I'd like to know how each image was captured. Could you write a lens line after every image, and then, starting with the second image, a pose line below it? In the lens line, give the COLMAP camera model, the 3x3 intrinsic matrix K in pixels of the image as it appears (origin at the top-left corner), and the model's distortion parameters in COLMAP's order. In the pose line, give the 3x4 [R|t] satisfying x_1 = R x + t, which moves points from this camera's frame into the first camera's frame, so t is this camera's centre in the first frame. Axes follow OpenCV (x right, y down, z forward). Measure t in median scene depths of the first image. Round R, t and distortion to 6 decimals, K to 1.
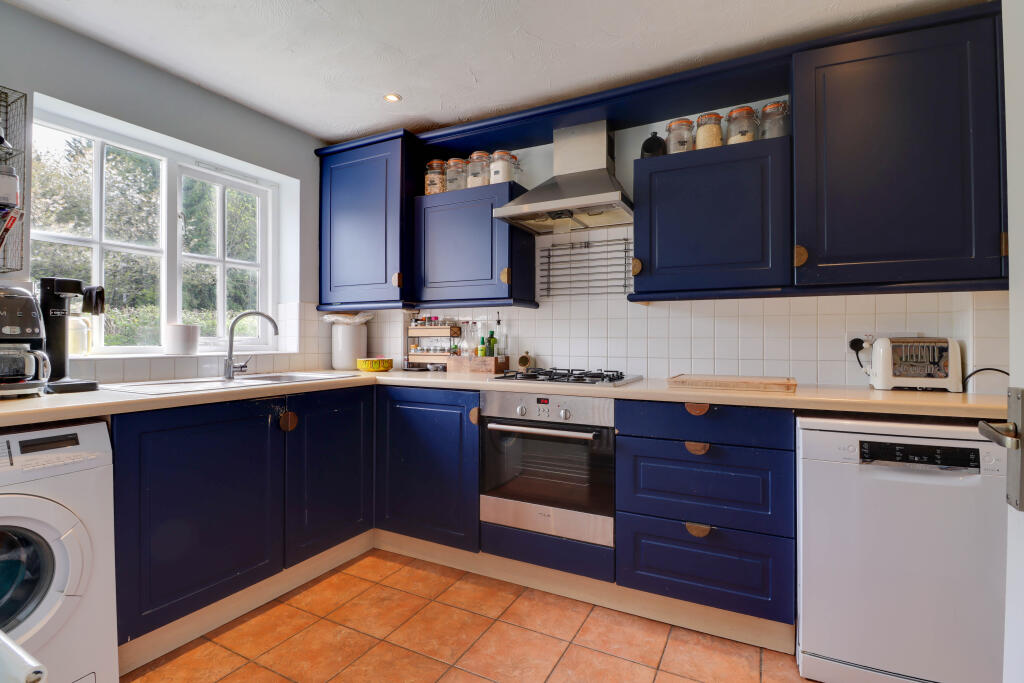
lens RADIAL K [[478.4, 0, 512.0], [0, 478.4, 341.5], [0, 0, 1]] dist [-0.018277, -0.001042]
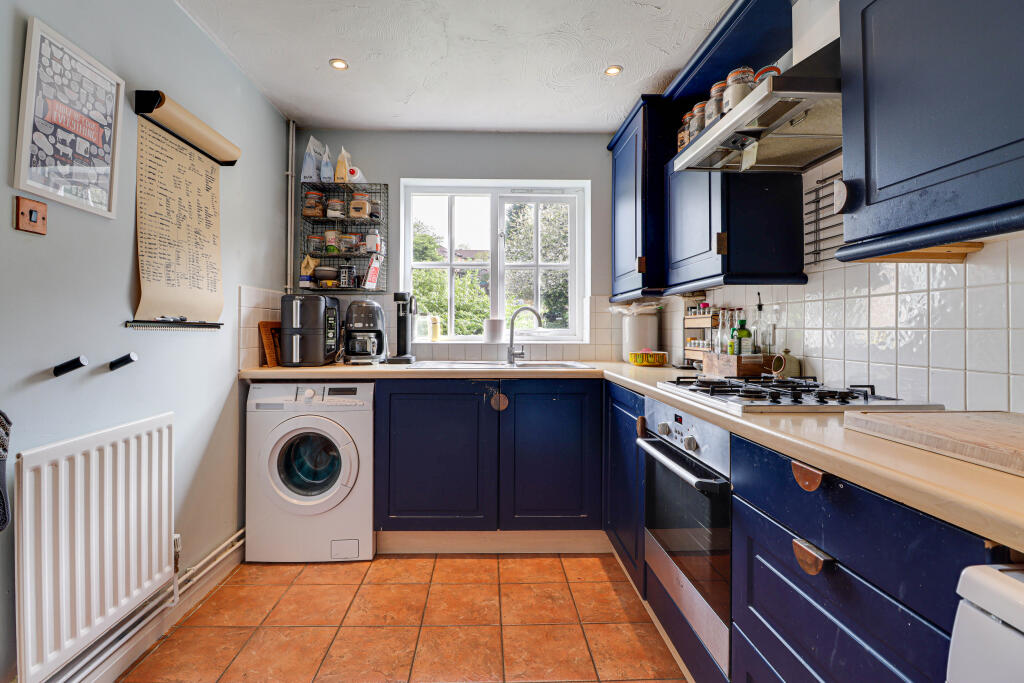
lens RADIAL K [[492.8, 0, 507.9], [0, 492.8, 326.6], [0, 0, 1]] dist [-0.014381, -0.000264]
pose [[0.492081, -0.006130, -0.870528, 0.524255], [-0.006124, 0.999926, -0.010503, -0.001949], [0.870528, 0.010500, 0.492007, 0.390048]]
